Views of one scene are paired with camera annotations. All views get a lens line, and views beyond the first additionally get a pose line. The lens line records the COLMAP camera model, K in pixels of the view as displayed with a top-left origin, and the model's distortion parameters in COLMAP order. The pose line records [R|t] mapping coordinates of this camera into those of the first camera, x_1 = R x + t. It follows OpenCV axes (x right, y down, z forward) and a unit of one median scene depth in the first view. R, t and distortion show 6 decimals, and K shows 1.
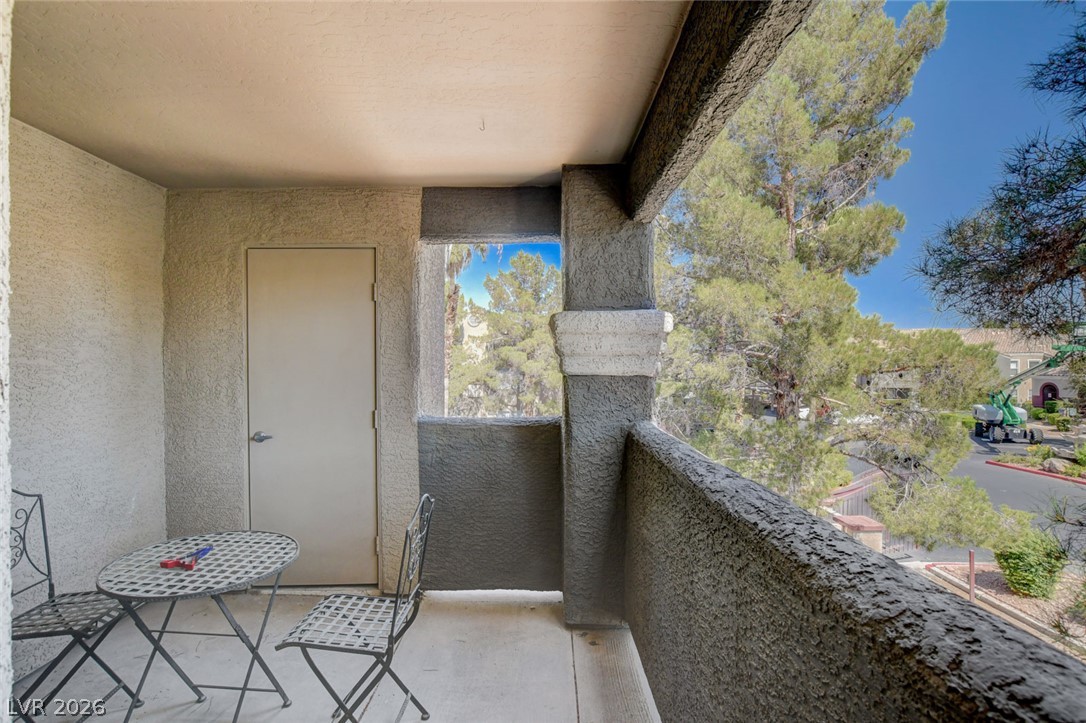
lens RADIAL K [[510.2, 0, 537.0], [0, 510.2, 365.7], [0, 0, 1]] dist [-0.022062, 0.000293]
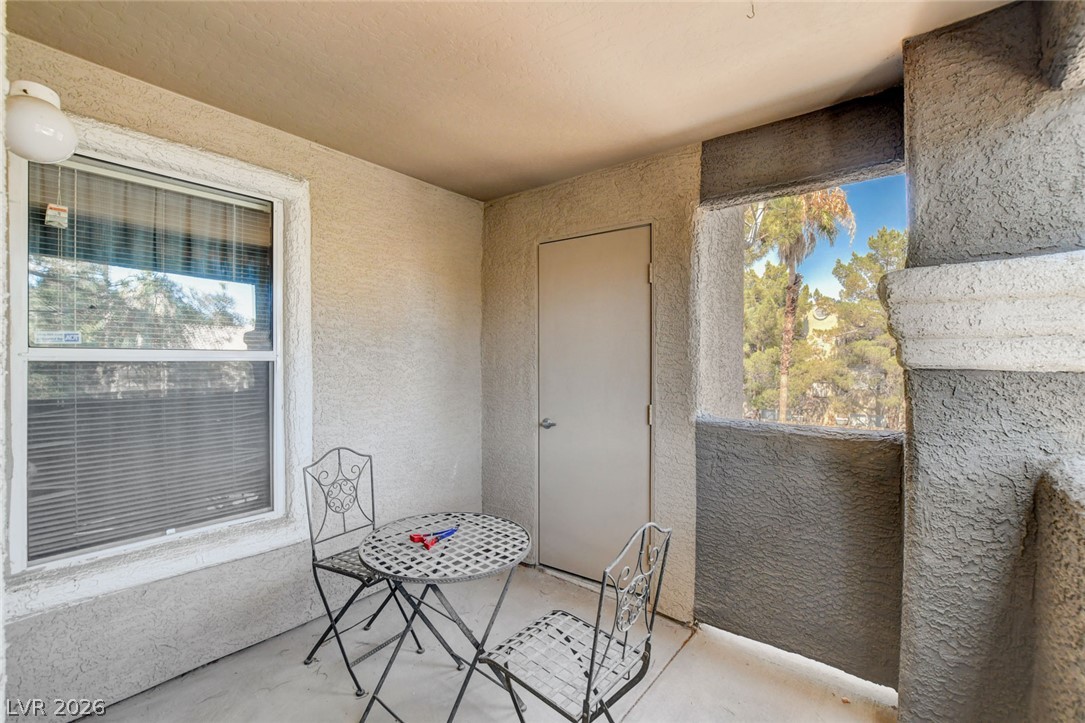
lens RADIAL K [[476.5, 0, 543.9], [0, 476.5, 362.8], [0, 0, 1]] dist [-0.029508, 0.007225]
pose [[0.788447, 0.010896, -0.615006, 0.051629], [-0.009644, 0.999939, 0.005352, 0.010831], [0.615027, 0.001711, 0.788504, 0.225730]]
